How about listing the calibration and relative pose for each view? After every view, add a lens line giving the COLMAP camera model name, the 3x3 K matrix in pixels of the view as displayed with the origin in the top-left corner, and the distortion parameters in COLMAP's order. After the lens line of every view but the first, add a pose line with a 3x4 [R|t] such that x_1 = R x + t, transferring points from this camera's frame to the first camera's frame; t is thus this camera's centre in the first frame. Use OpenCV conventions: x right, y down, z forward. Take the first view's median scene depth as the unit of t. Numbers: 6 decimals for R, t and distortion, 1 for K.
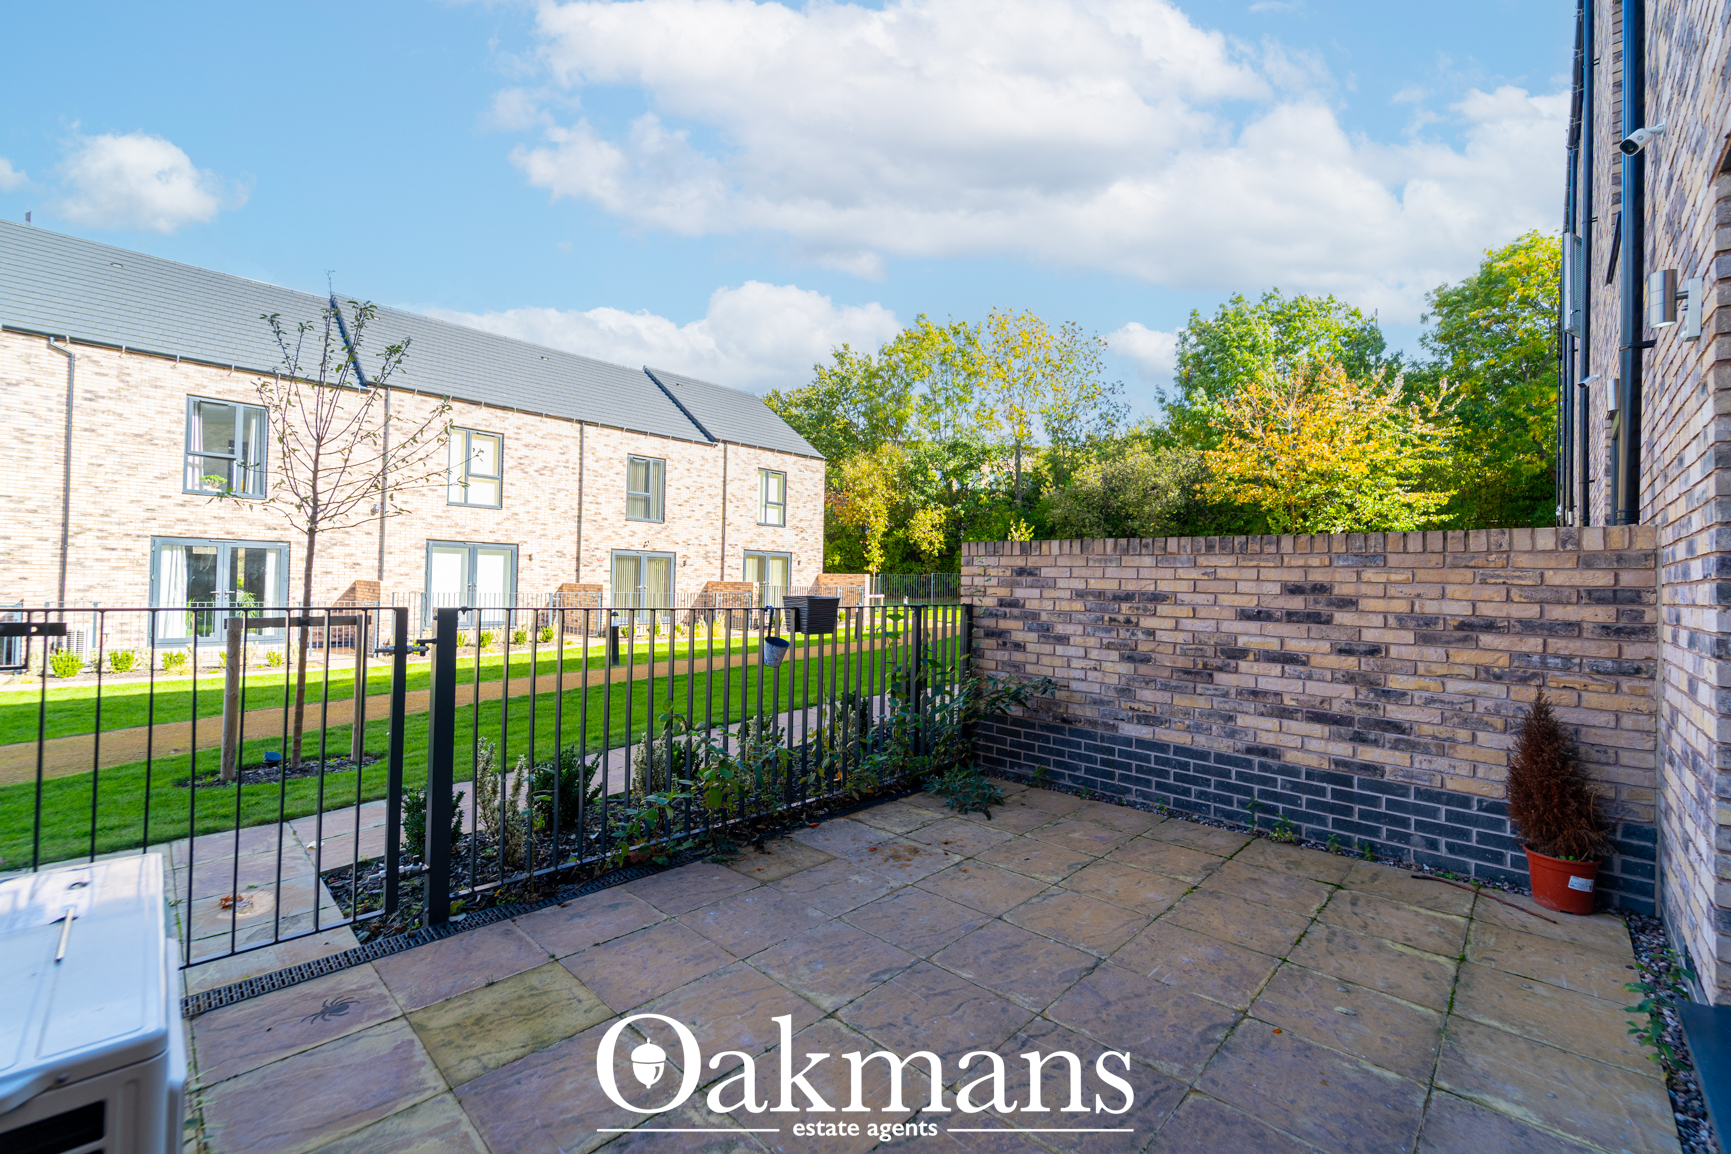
lens RADIAL K [[698.7, 0, 869.1], [0, 698.7, 573.2], [0, 0, 1]] dist [0.000612, -0.000549]
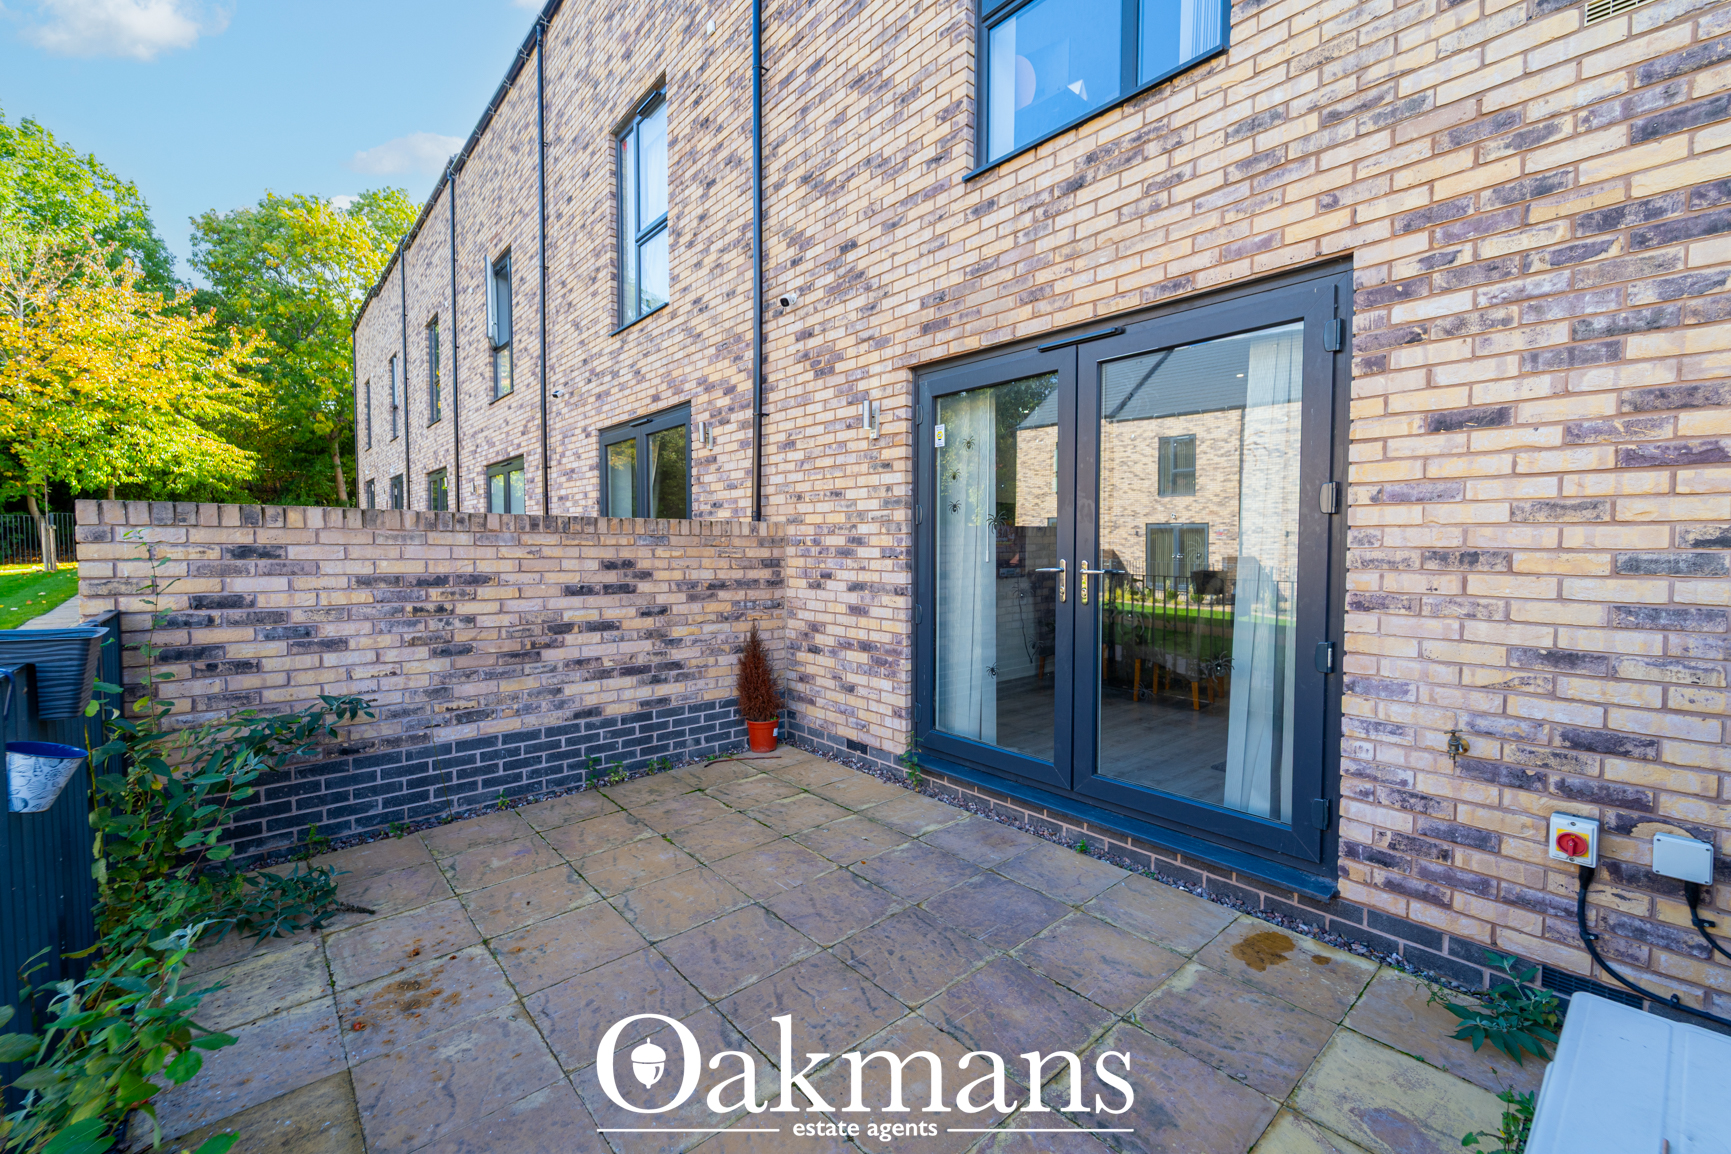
lens RADIAL K [[712.7, 0, 870.4], [0, 712.7, 576.0], [0, 0, 1]] dist [0.004850, -0.003450]
pose [[0.086522, -0.066065, 0.994057, -0.470834], [-0.017045, 0.997555, 0.067781, -0.041709], [-0.996104, -0.022809, 0.085184, 0.433714]]
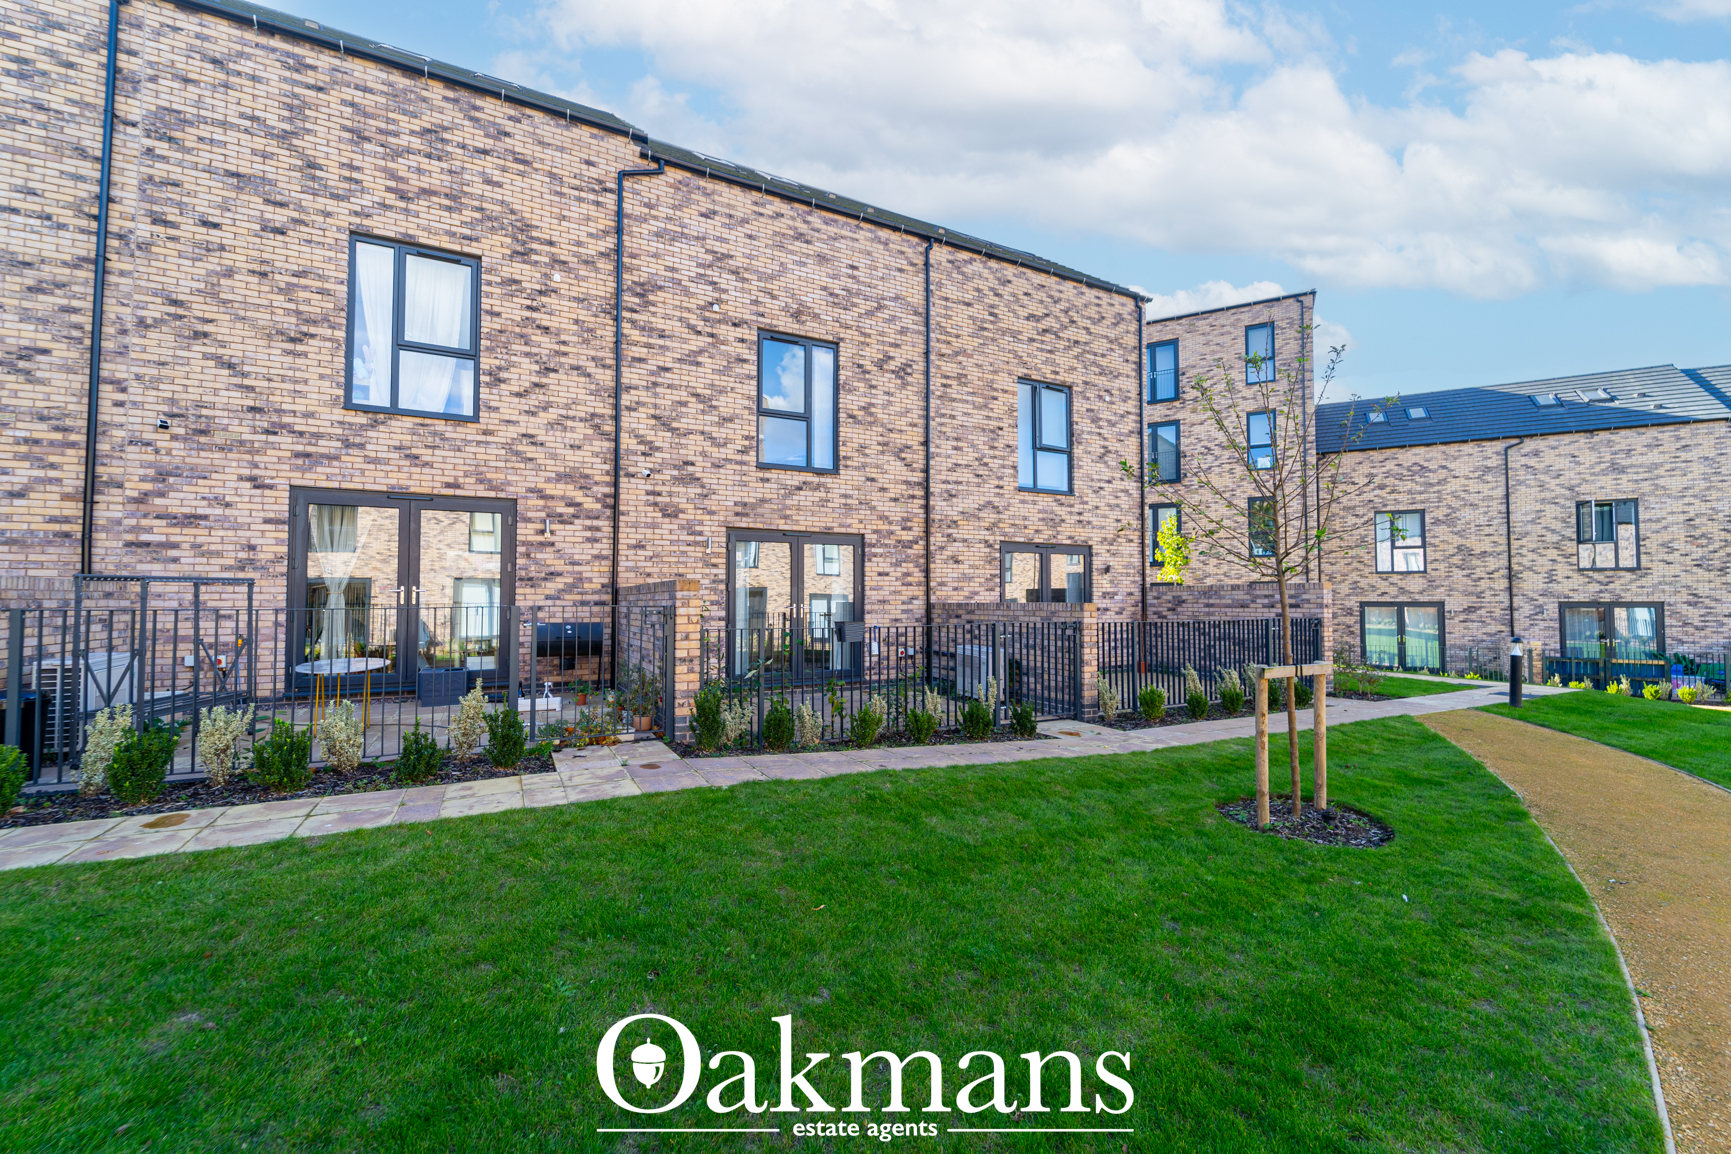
lens RADIAL K [[712.7, 0, 870.4], [0, 712.7, 576.0], [0, 0, 1]] dist [0.004850, -0.003450]
pose [[-0.950548, -0.011255, 0.310374, -0.685051], [-0.025844, 0.998744, -0.042932, -0.005304], [-0.309501, -0.048830, -0.949644, 2.687921]]
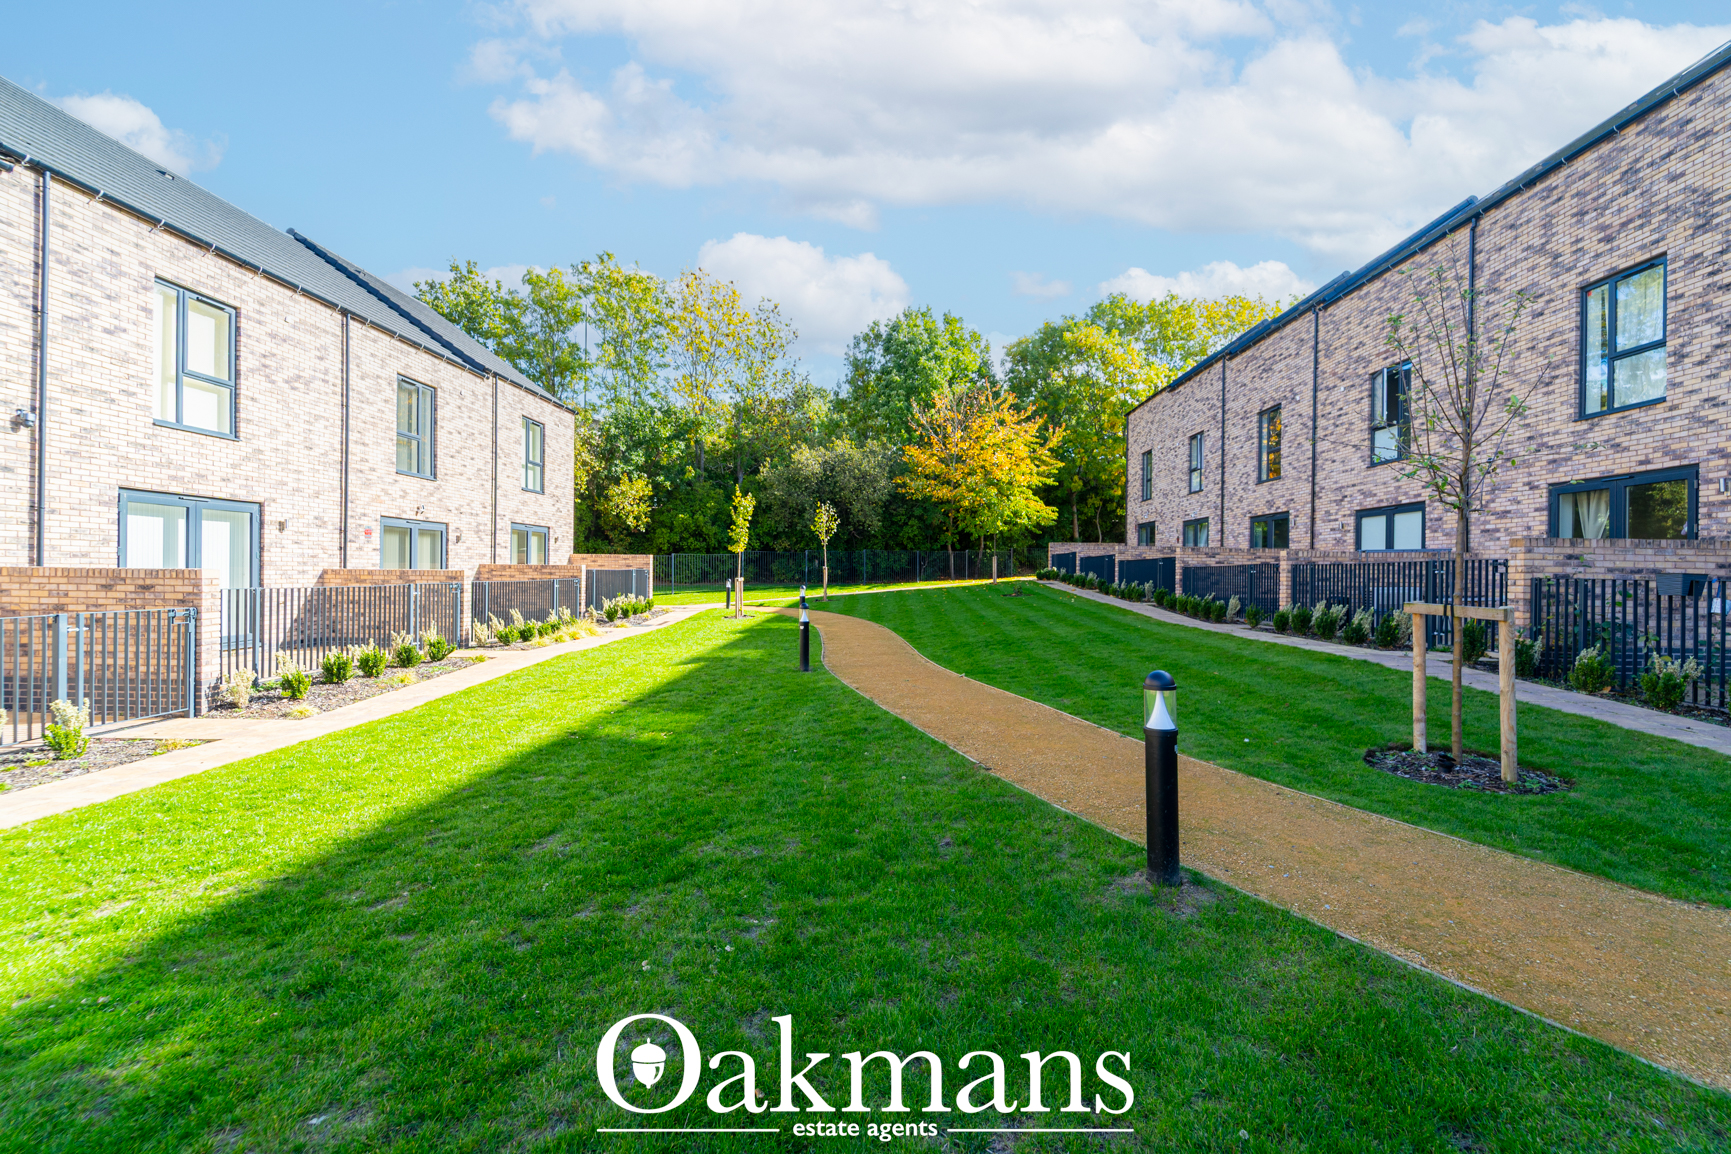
lens RADIAL K [[712.7, 0, 870.4], [0, 712.7, 576.0], [0, 0, 1]] dist [0.004850, -0.003450]
pose [[0.744247, -0.018197, 0.667656, -2.514414], [-0.003549, 0.999507, 0.031198, -0.004570], [-0.667895, -0.025589, 0.743816, 1.018203]]
